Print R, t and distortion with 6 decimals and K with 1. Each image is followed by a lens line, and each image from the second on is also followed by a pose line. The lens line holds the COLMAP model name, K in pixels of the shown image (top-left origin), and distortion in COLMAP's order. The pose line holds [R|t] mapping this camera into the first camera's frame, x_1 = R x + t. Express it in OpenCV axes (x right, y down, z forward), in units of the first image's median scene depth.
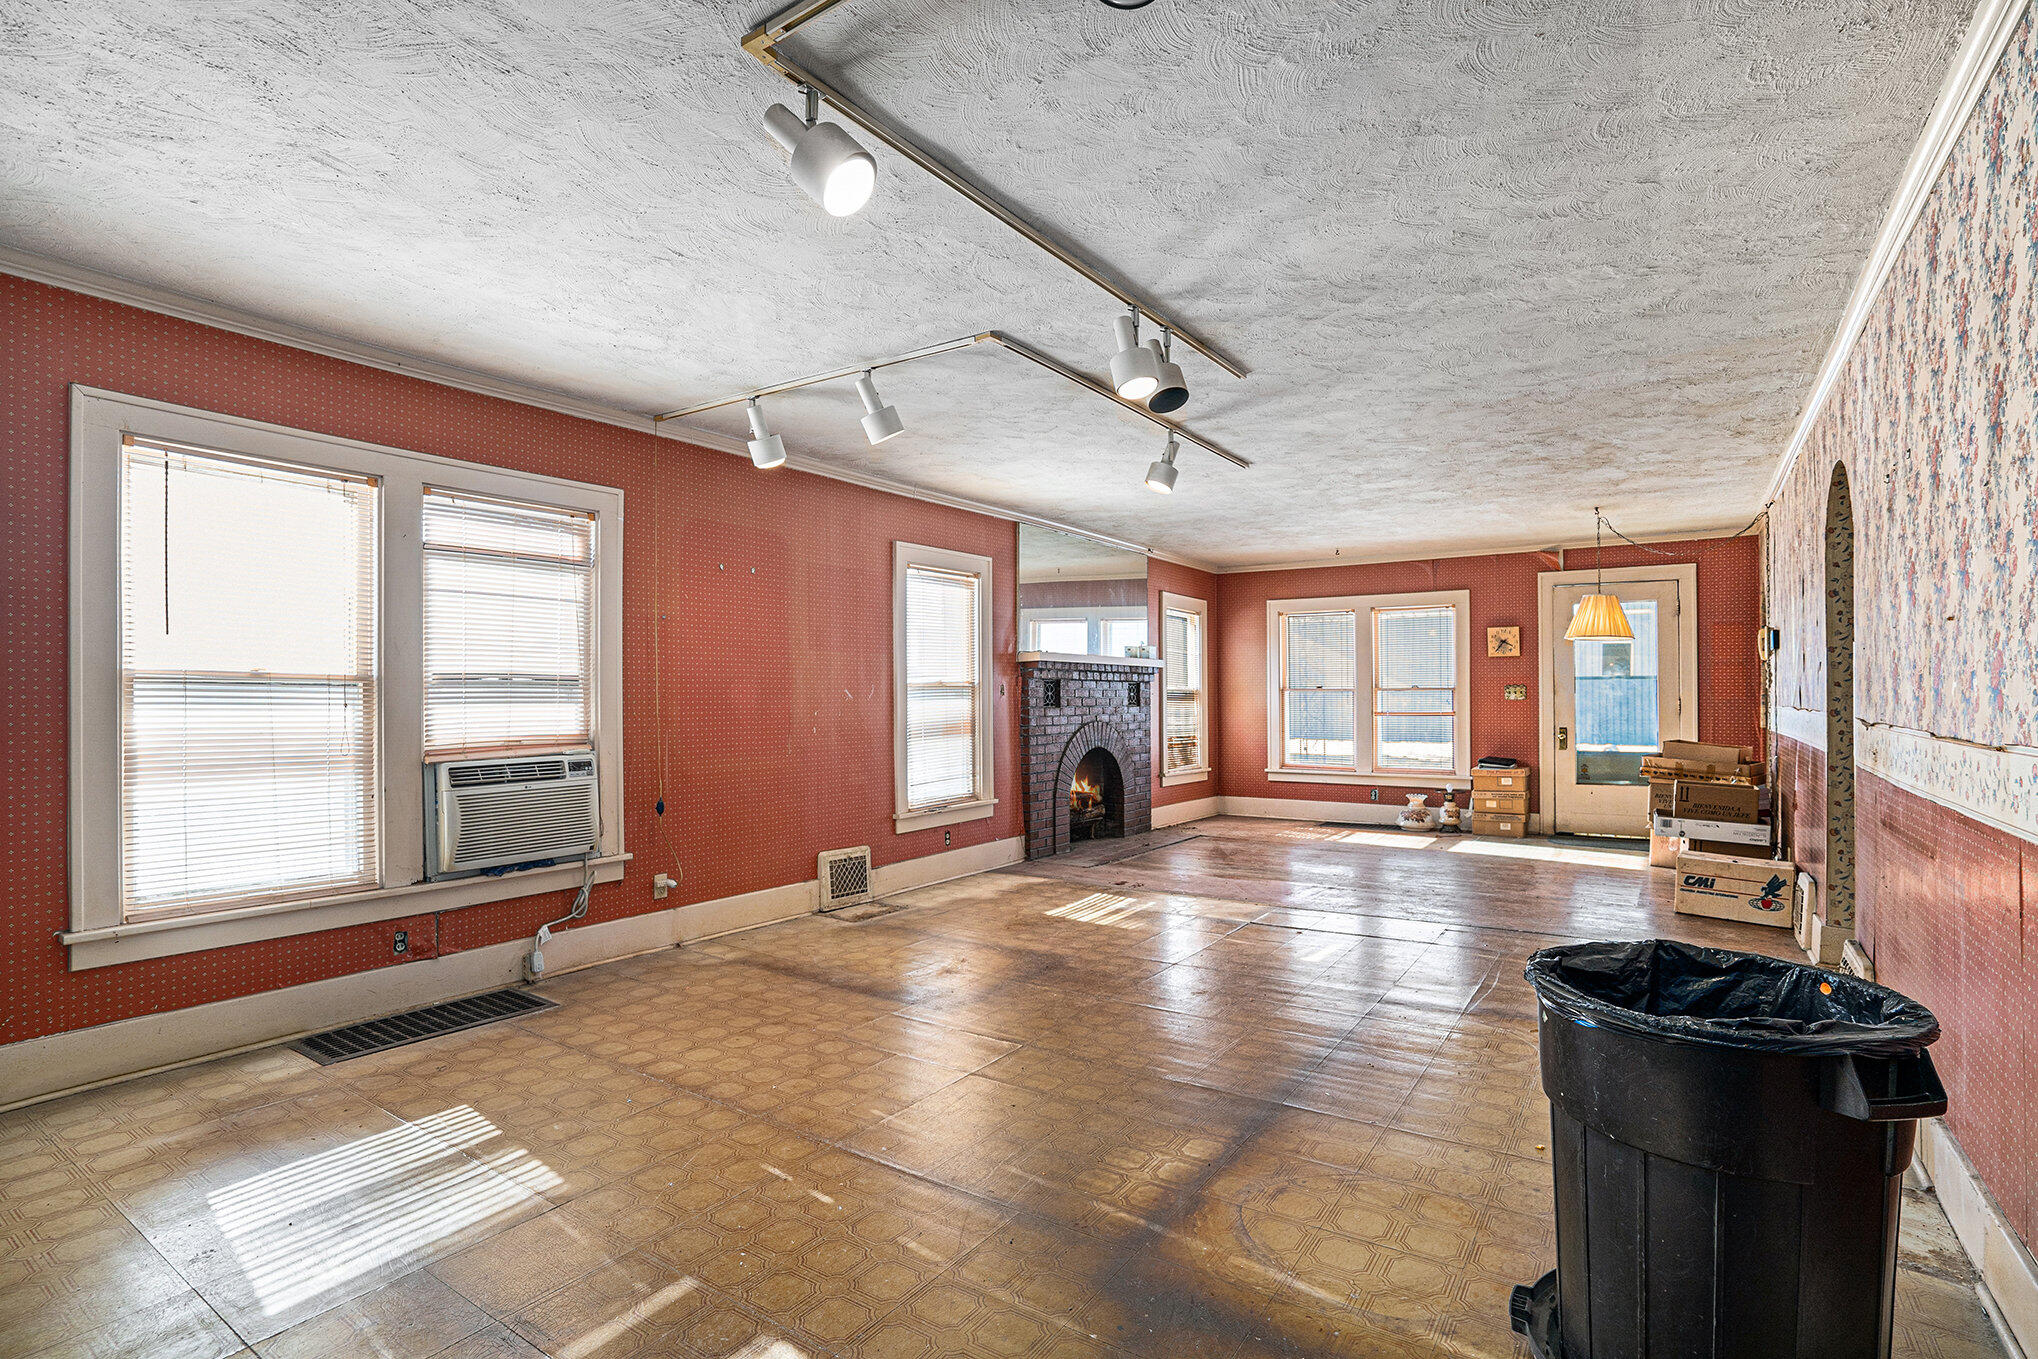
lens RADIAL K [[990.0, 0, 1019.0], [0, 990.0, 679.5], [0, 0, 1]] dist [-0.037704, 0.000517]
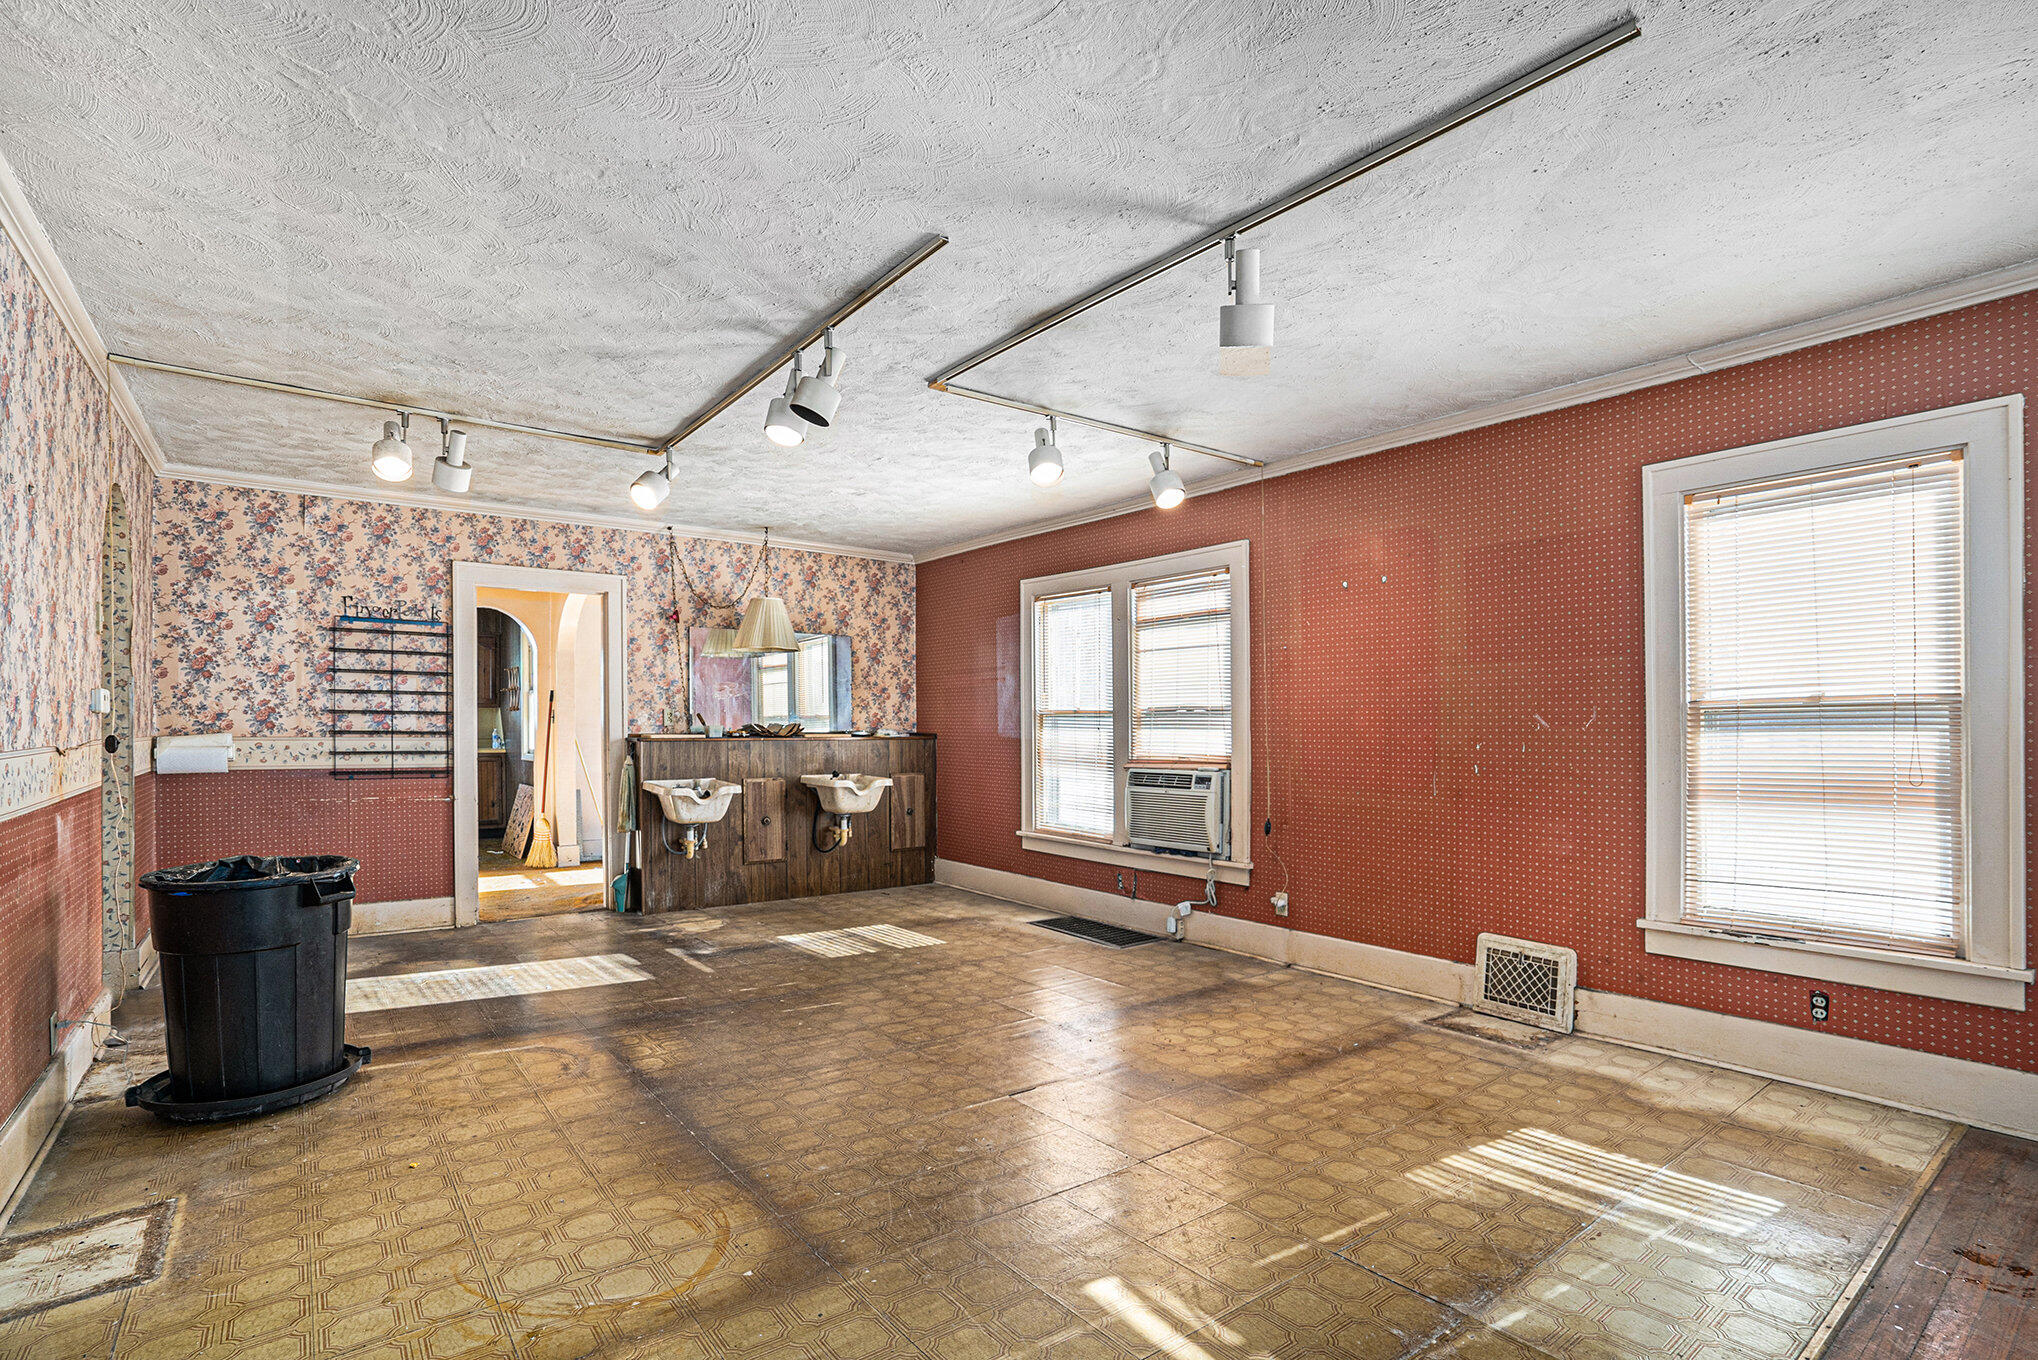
lens RADIAL K [[967.5, 0, 1017.9], [0, 967.5, 740.3], [0, 0, 1]] dist [-0.050509, 0.000103]
pose [[-0.317608, 0.014068, -0.948118, 0.763553], [0.013594, 0.999855, 0.010282, 0.022215], [0.948125, -0.009623, -0.317753, 1.157526]]
